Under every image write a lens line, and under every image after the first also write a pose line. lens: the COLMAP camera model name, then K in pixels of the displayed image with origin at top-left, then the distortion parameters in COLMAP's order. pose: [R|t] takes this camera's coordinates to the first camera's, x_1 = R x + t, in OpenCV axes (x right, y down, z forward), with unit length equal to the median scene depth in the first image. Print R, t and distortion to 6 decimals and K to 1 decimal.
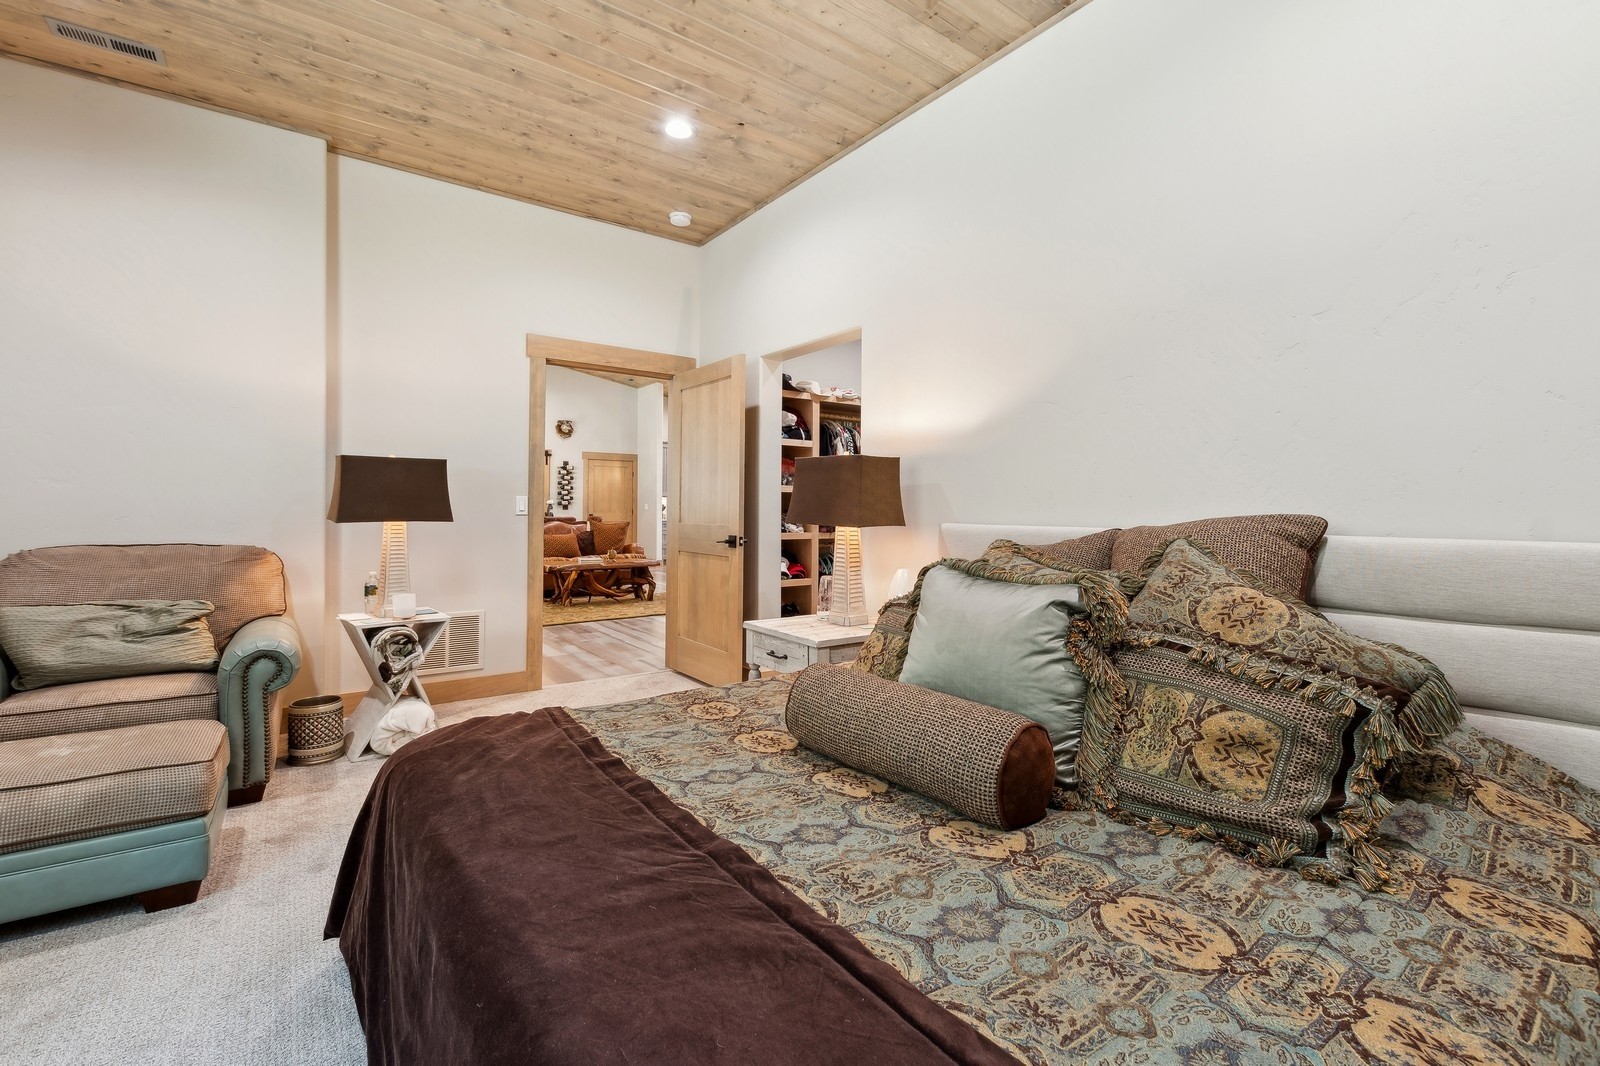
lens RADIAL K [[690.5, 0, 808.4], [0, 690.5, 529.5], [0, 0, 1]] dist [0.002939, 0.000033]
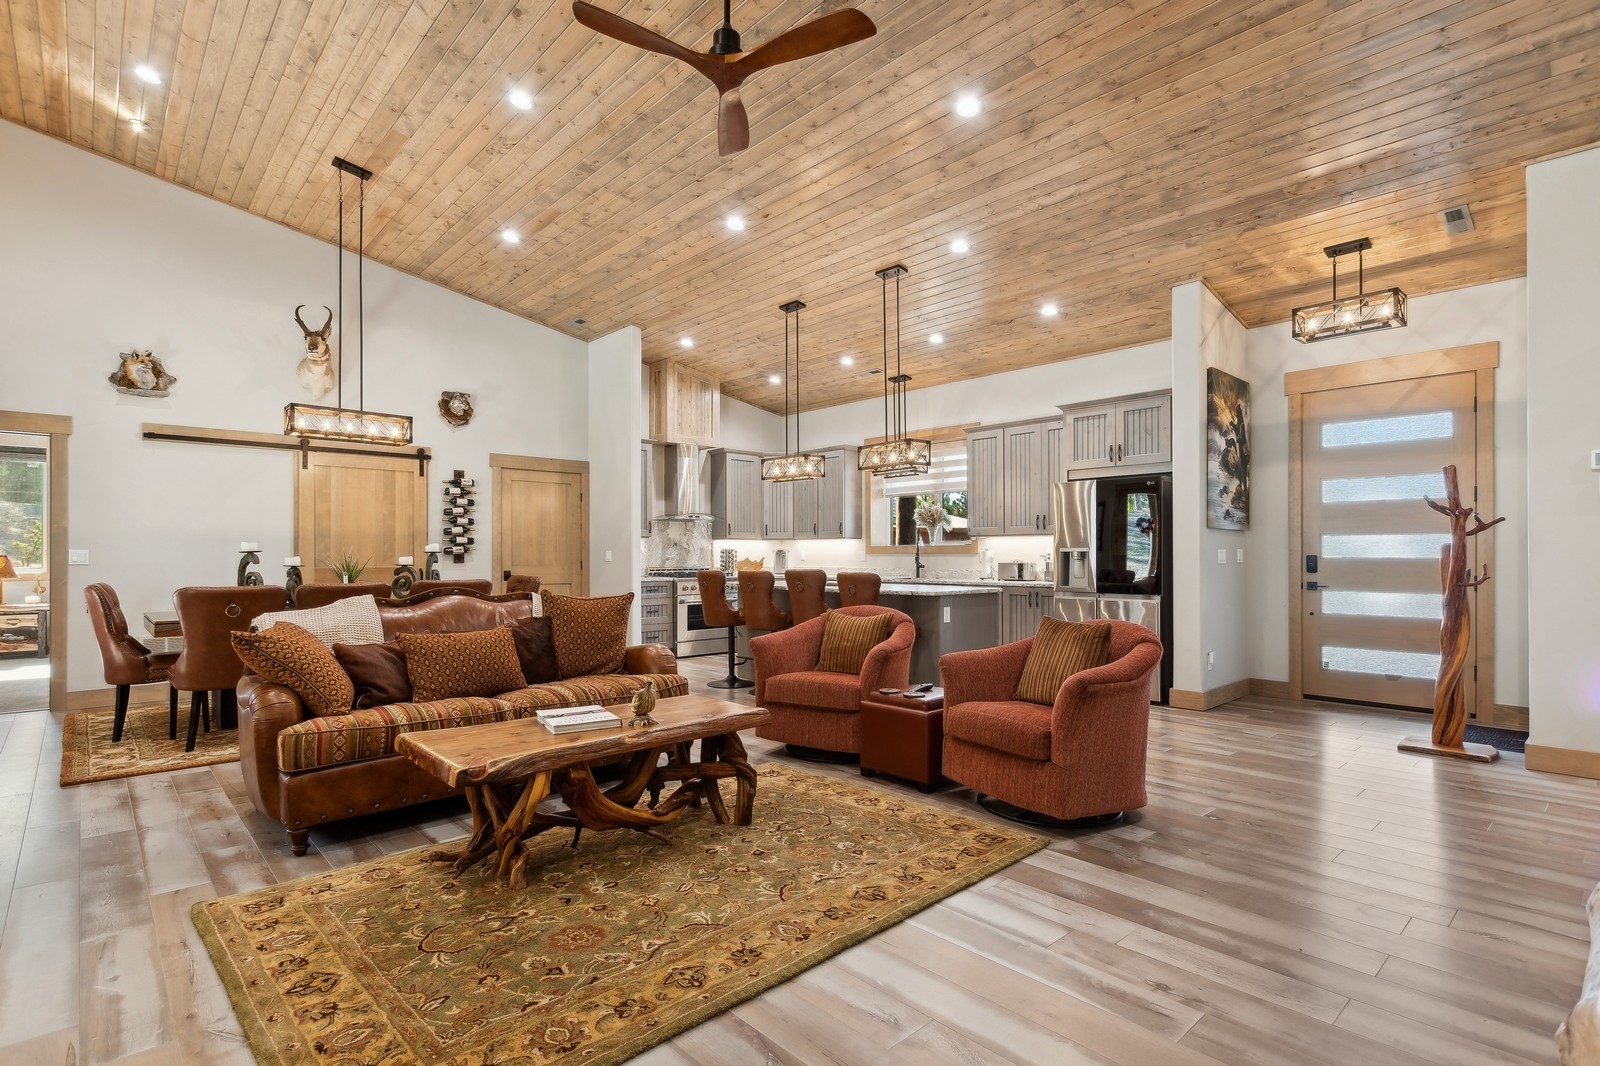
lens RADIAL K [[799.9, 0, 788.4], [0, 799.9, 555.5], [0, 0, 1]] dist [0.003173, -0.000522]
pose [[0.996503, -0.011029, 0.082830, -0.157693], [0.013527, 0.999469, -0.029660, -0.013831], [-0.082459, 0.030677, 0.996122, 0.389638]]
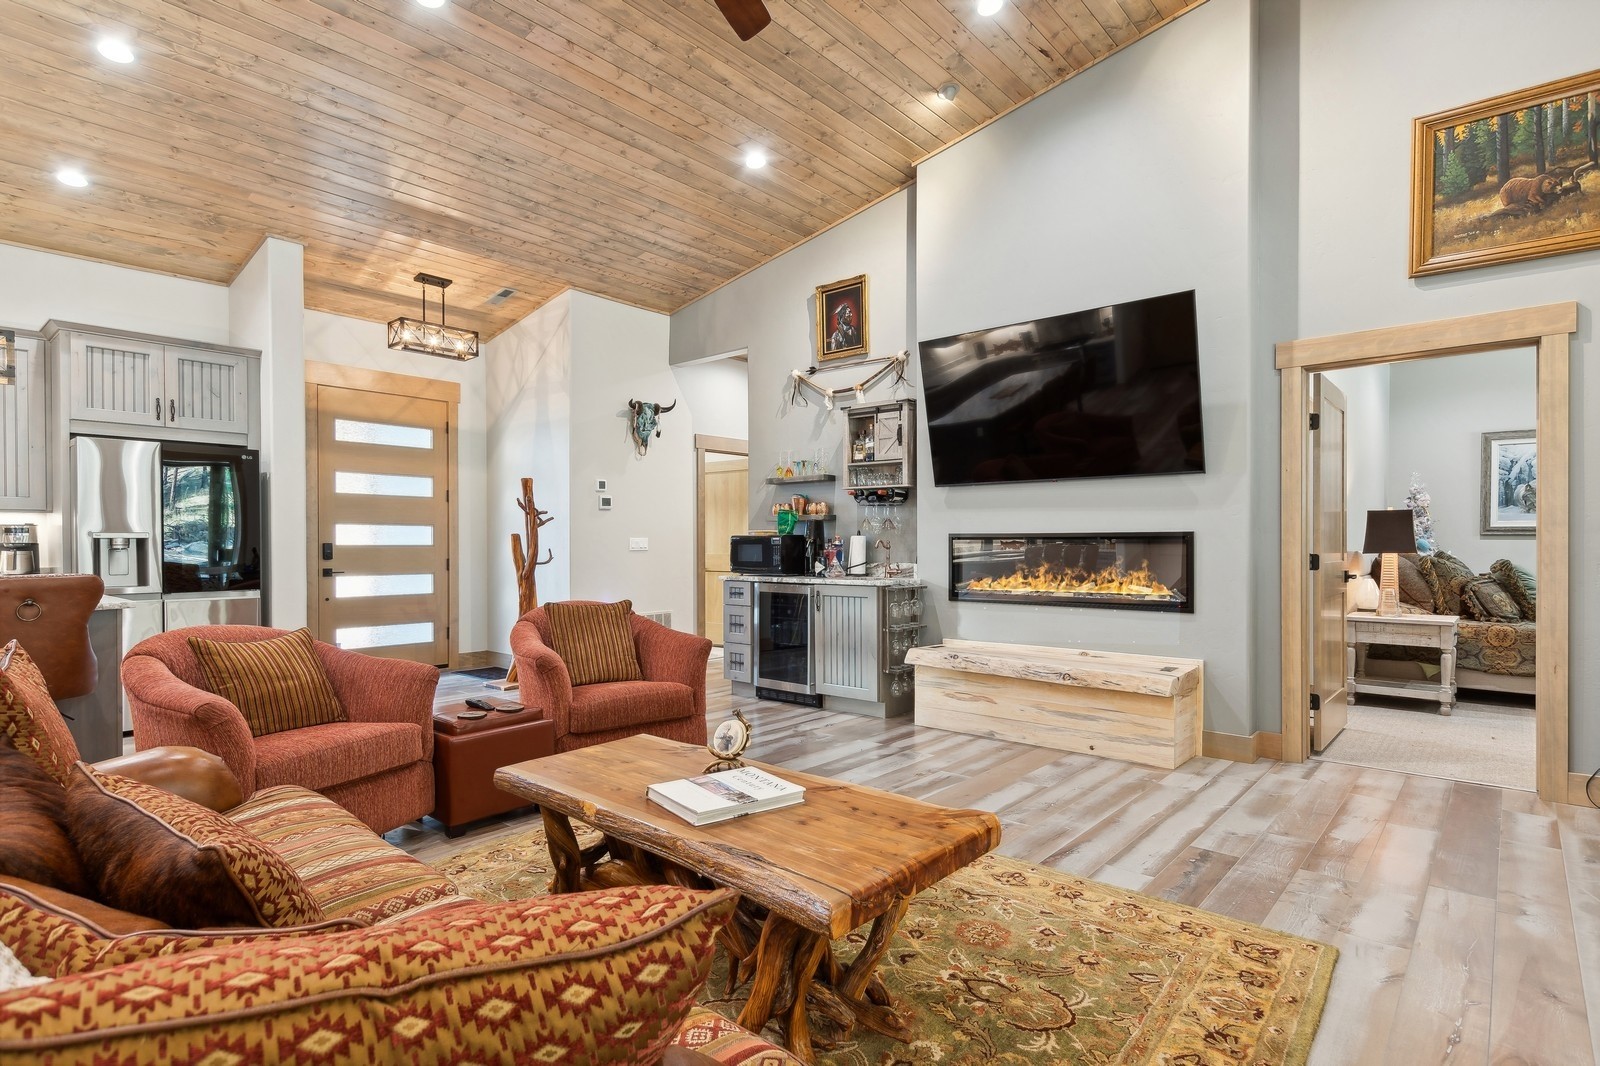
lens RADIAL K [[811.9, 0, 806.7], [0, 811.9, 546.4], [0, 0, 1]] dist [0.007145, 0.000707]
pose [[-0.211553, -0.014784, 0.977255, -0.348250], [0.030115, 0.999312, 0.021637, -0.023128], [-0.976902, 0.034008, -0.210962, 0.638730]]
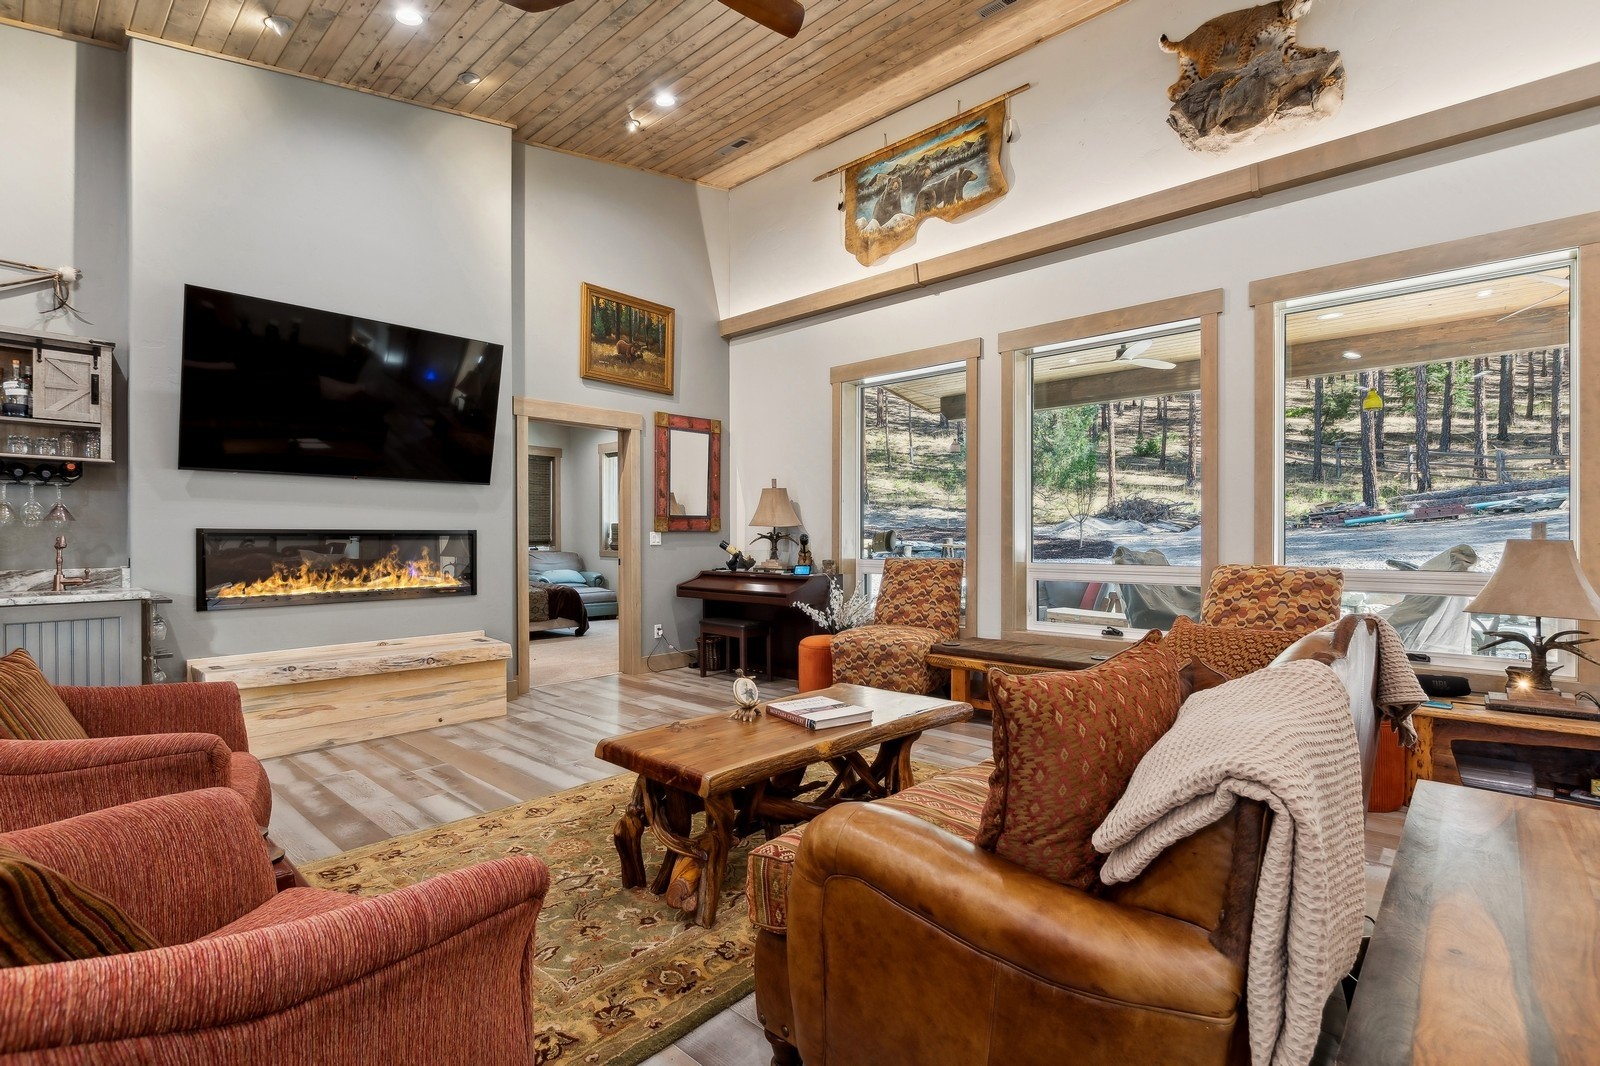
lens RADIAL K [[746.3, 0, 815.6], [0, 746.3, 533.8], [0, 0, 1]] dist [0.004554, 0.000095]
pose [[-0.979397, -0.004166, -0.201900, -0.158144], [-0.009604, 0.999617, 0.025963, -0.026796], [0.201715, 0.027367, -0.979062, 0.819903]]
